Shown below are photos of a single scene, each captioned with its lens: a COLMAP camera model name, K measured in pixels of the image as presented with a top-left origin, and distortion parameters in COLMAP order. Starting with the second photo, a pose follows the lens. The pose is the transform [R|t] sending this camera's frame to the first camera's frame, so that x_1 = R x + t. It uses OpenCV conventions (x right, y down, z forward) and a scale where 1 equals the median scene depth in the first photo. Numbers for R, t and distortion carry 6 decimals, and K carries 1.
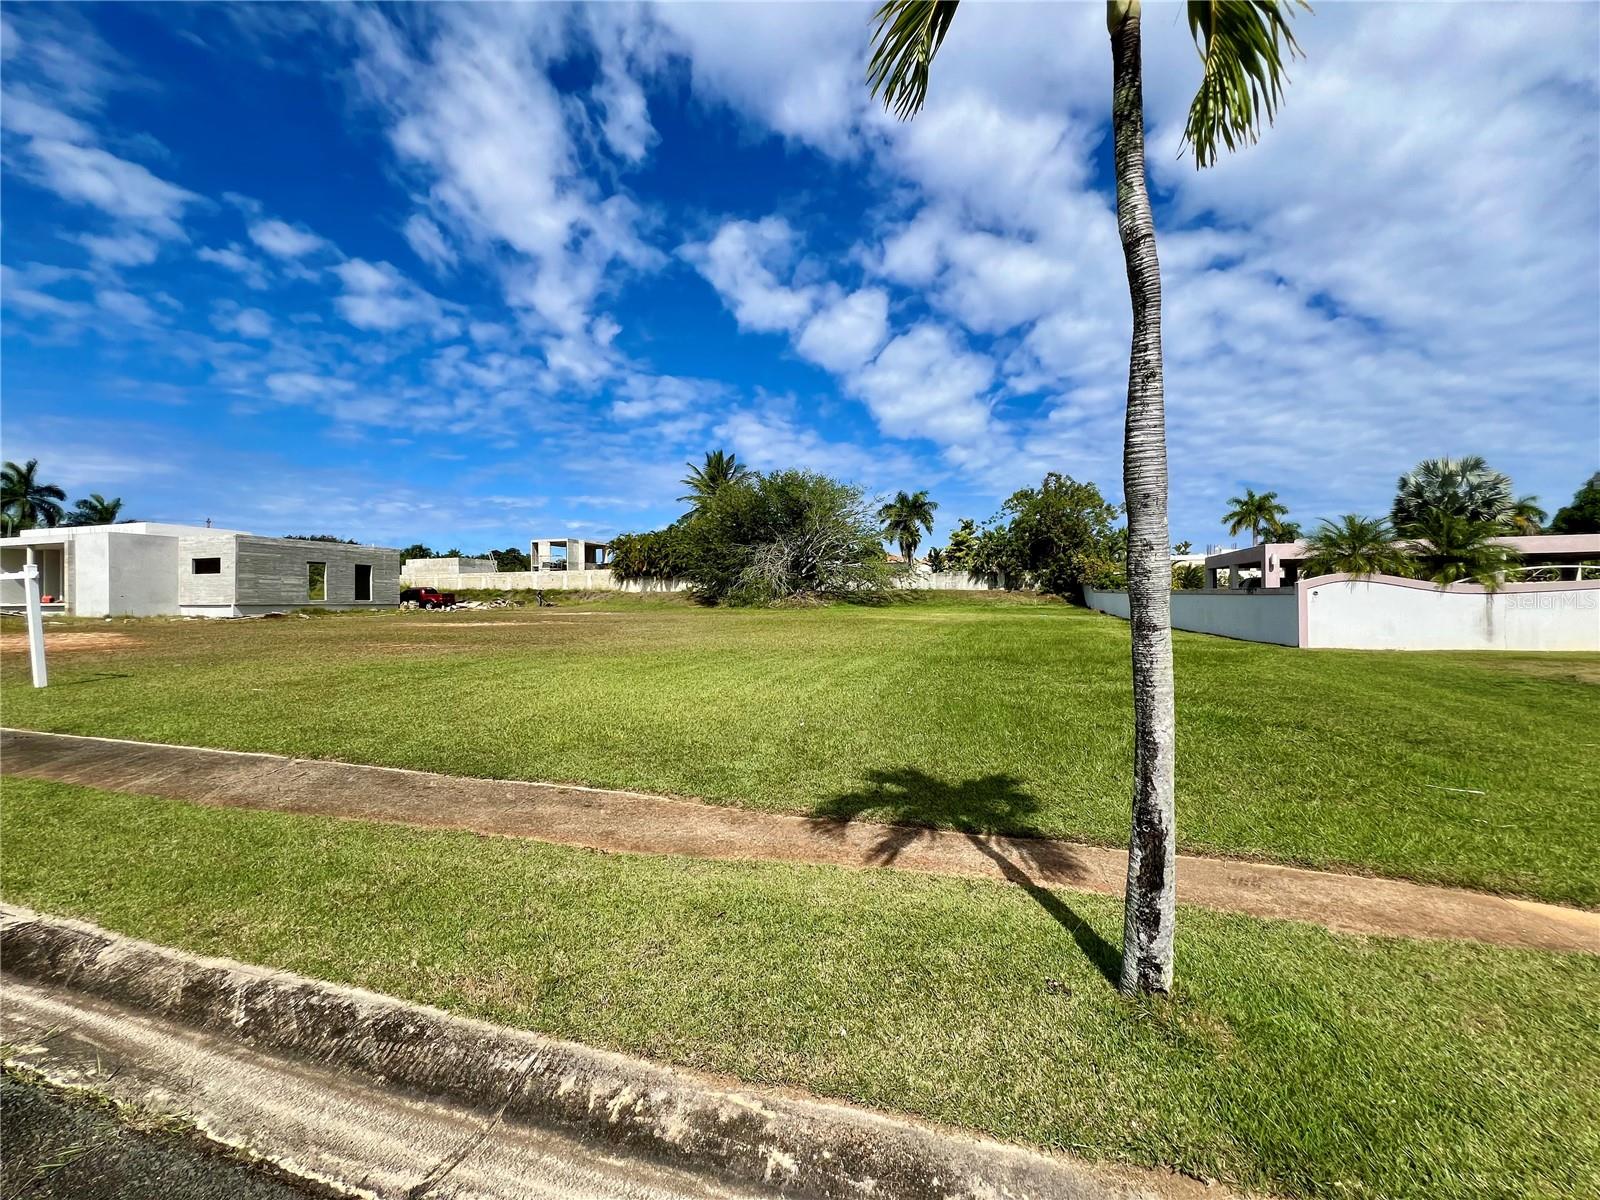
lens RADIAL K [[650.7, 0, 800.0], [0, 650.7, 600.0], [0, 0, 1]] dist [0.006604, -0.000109]
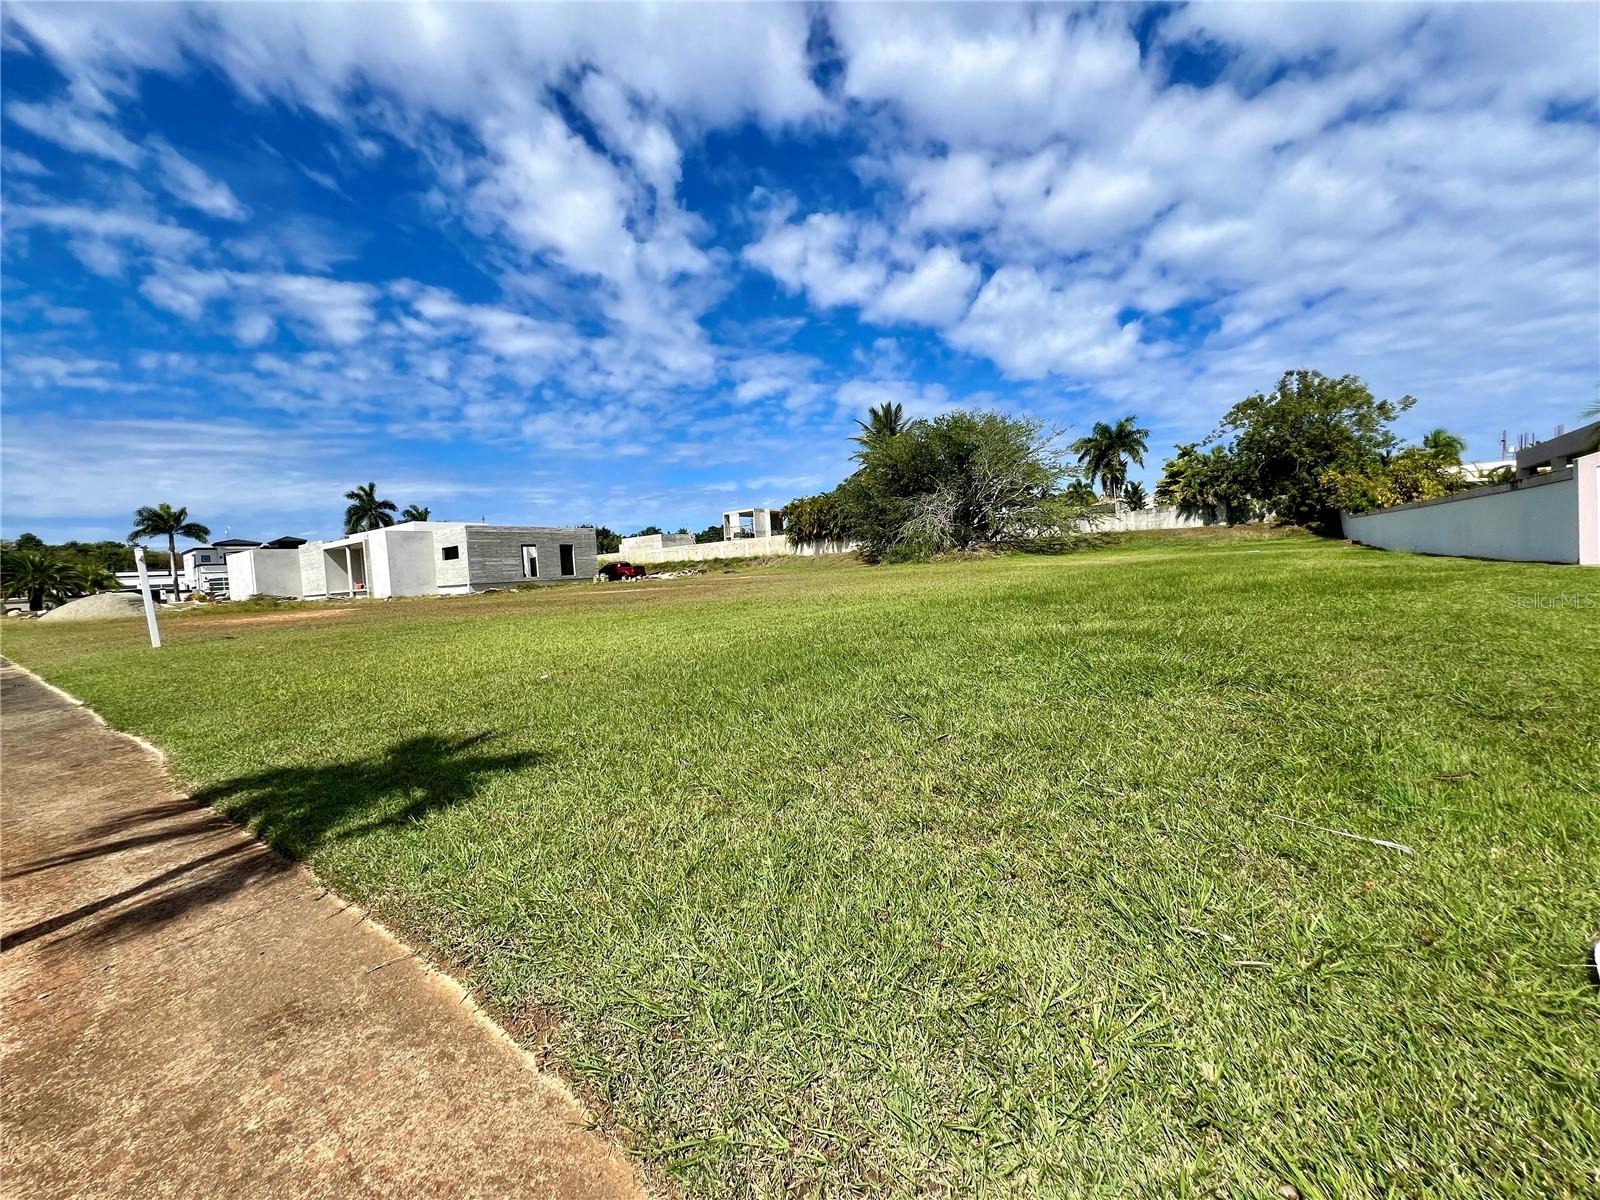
lens RADIAL K [[650.7, 0, 800.0], [0, 650.7, 600.0], [0, 0, 1]] dist [0.006604, -0.000109]
pose [[0.944344, -0.037246, -0.326845, 0.061142], [0.055752, 0.997317, 0.047433, 0.008411], [0.324201, -0.063015, 0.943887, 0.037791]]
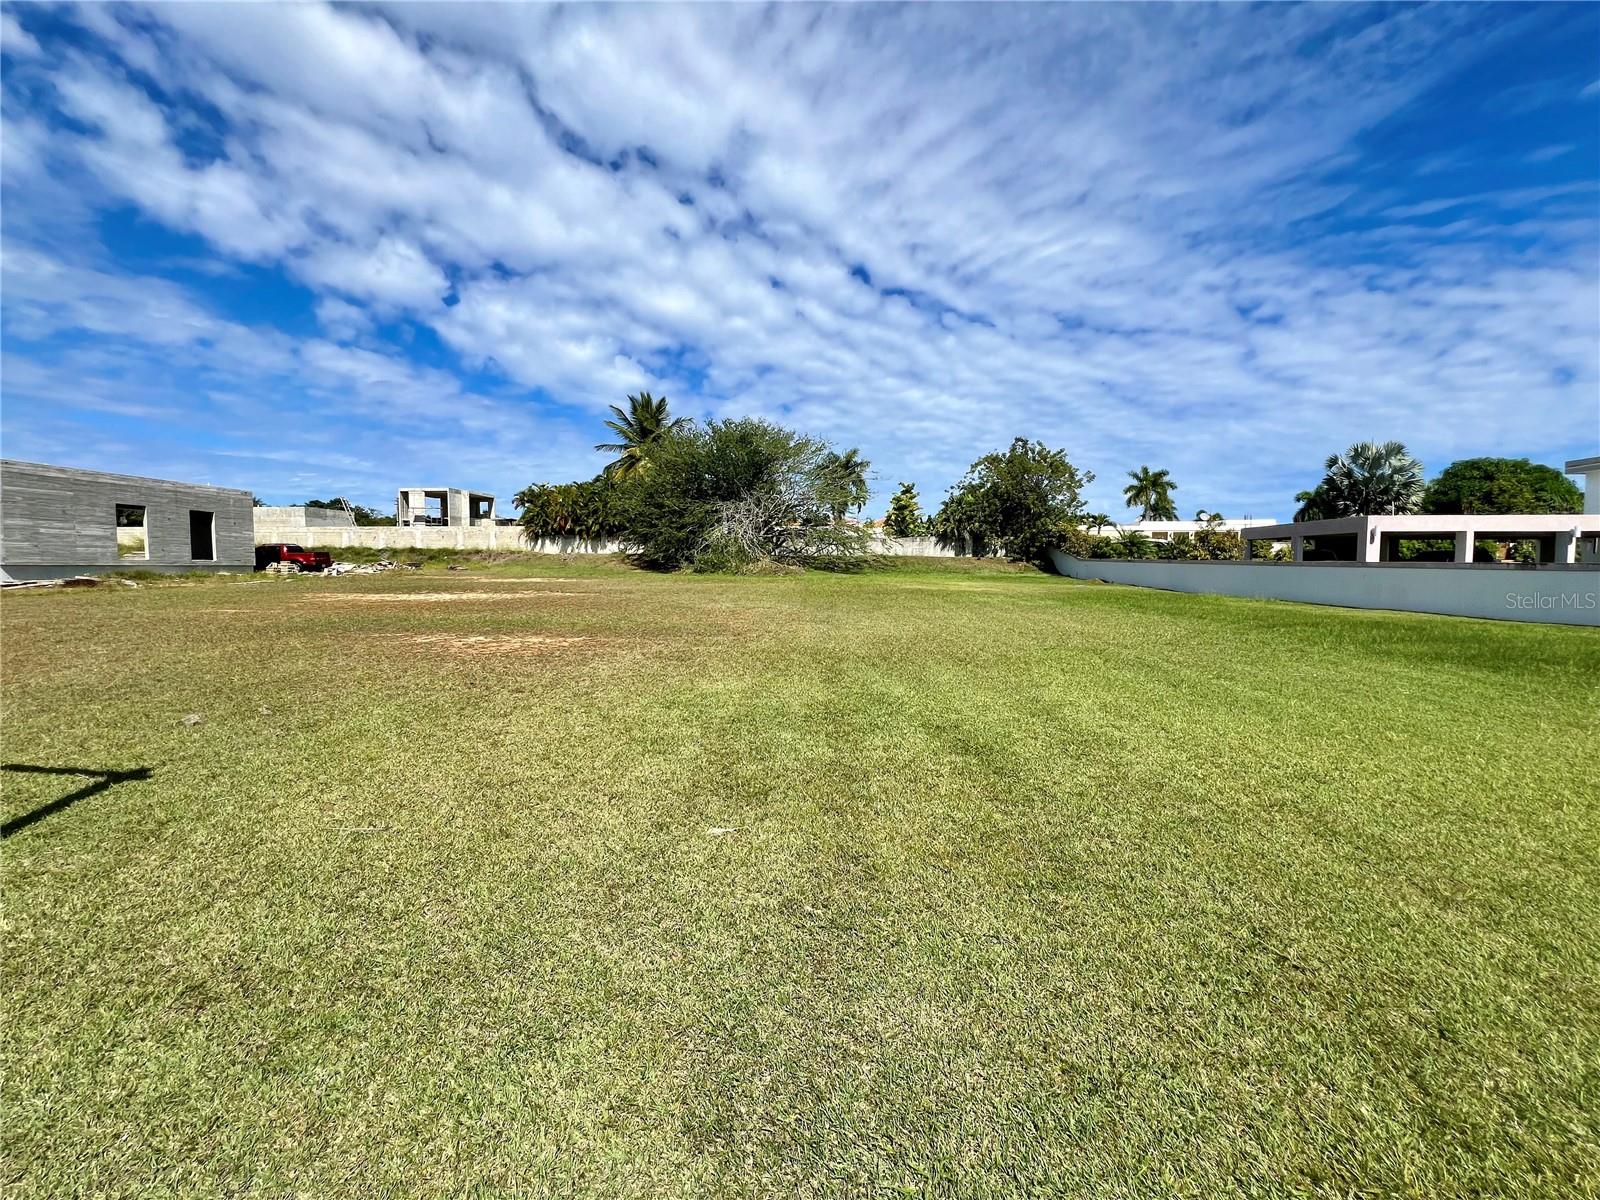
lens RADIAL K [[642.3, 0, 800.0], [0, 642.3, 600.0], [0, 0, 1]] dist [-0.000304, 0.000045]
pose [[0.974442, -0.001679, 0.224632, -0.127394], [-0.011011, 0.998413, 0.055230, -0.001278], [-0.224368, -0.056292, 0.972877, 0.103437]]
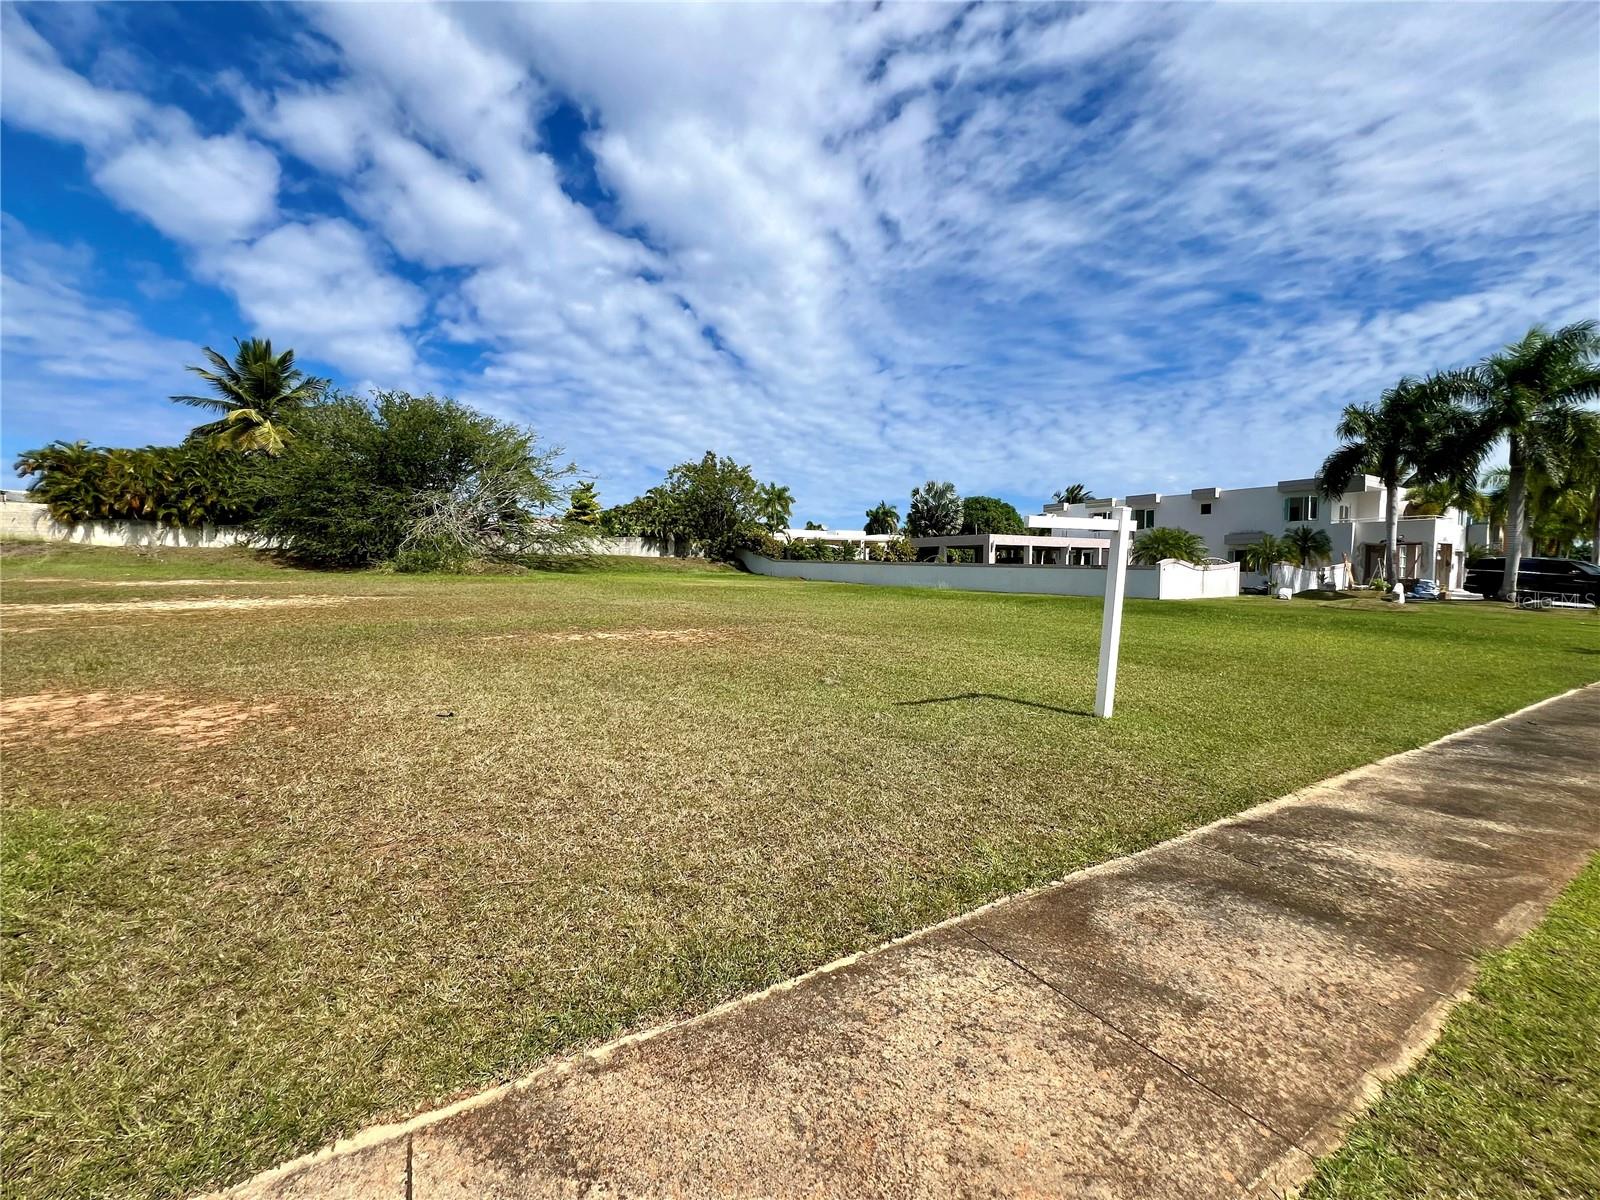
lens RADIAL K [[642.3, 0, 800.0], [0, 642.3, 600.0], [0, 0, 1]] dist [-0.000304, 0.000045]
pose [[0.666381, -0.026876, 0.745127, -0.273309], [-0.013949, 0.998726, 0.048497, 0.000537], [-0.745481, -0.042711, 0.665157, 0.132971]]
